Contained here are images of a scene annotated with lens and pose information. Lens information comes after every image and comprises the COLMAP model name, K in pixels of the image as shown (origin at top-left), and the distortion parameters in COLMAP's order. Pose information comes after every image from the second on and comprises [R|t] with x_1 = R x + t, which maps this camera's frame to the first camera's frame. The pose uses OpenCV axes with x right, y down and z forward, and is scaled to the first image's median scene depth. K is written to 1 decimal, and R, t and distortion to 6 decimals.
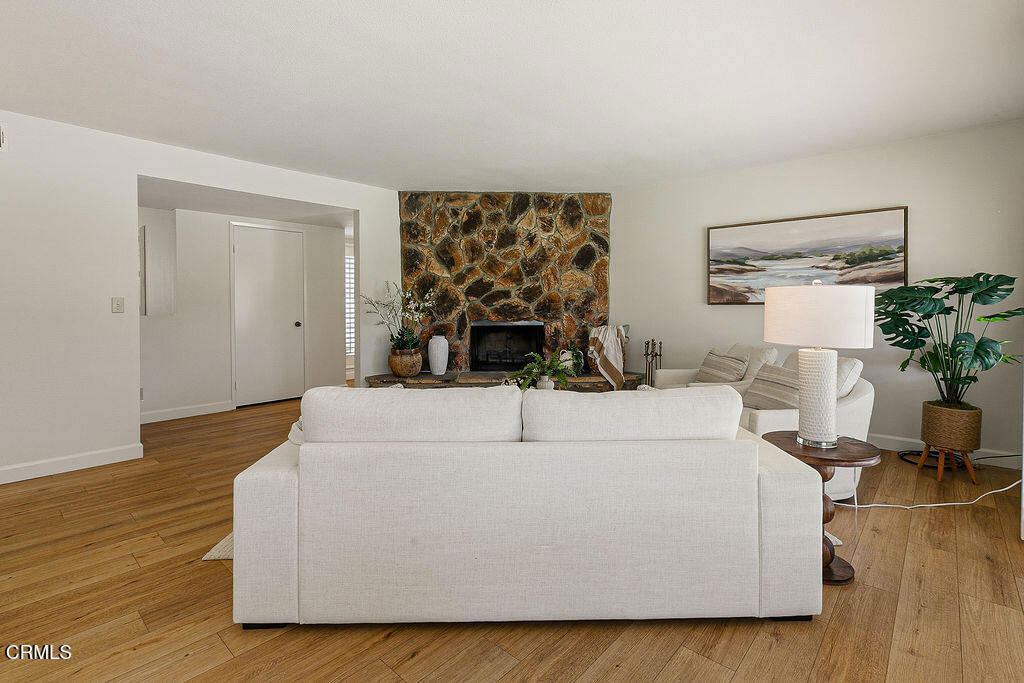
lens RADIAL K [[471.3, 0, 521.1], [0, 471.3, 309.7], [0, 0, 1]] dist [-0.004598, -0.000464]
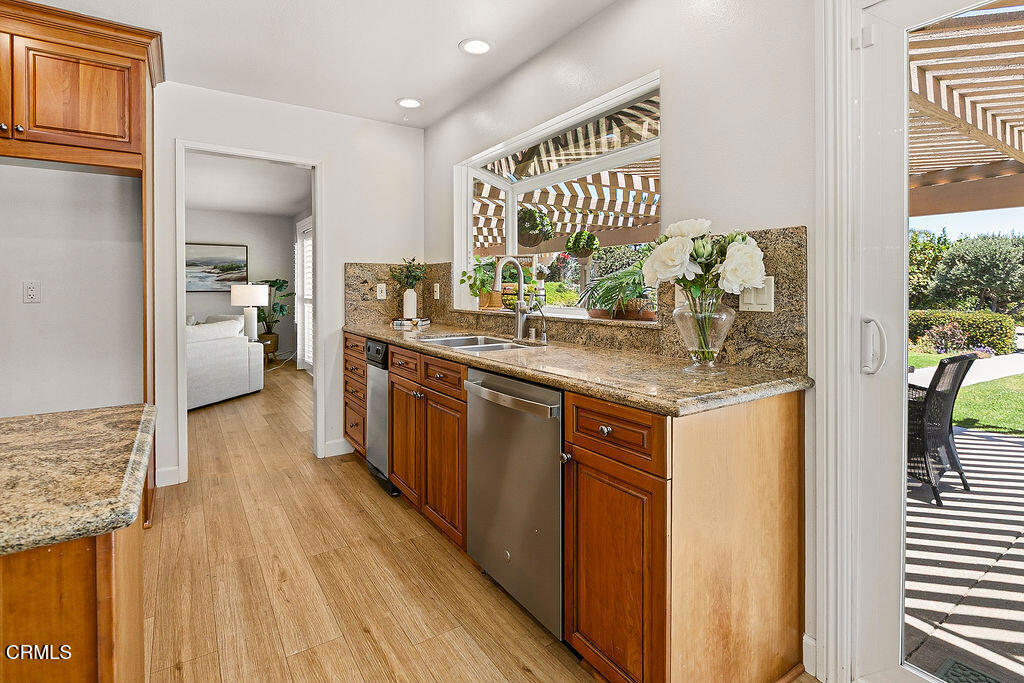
lens RADIAL K [[494.3, 0, 504.3], [0, 494.3, 286.7], [0, 0, 1]] dist [-0.000846, -0.000190]
pose [[0.258452, 0.002776, 0.966020, -1.040179], [0.013818, 0.999883, -0.006570, -0.002834], [-0.965925, 0.015046, 0.258383, -0.701995]]
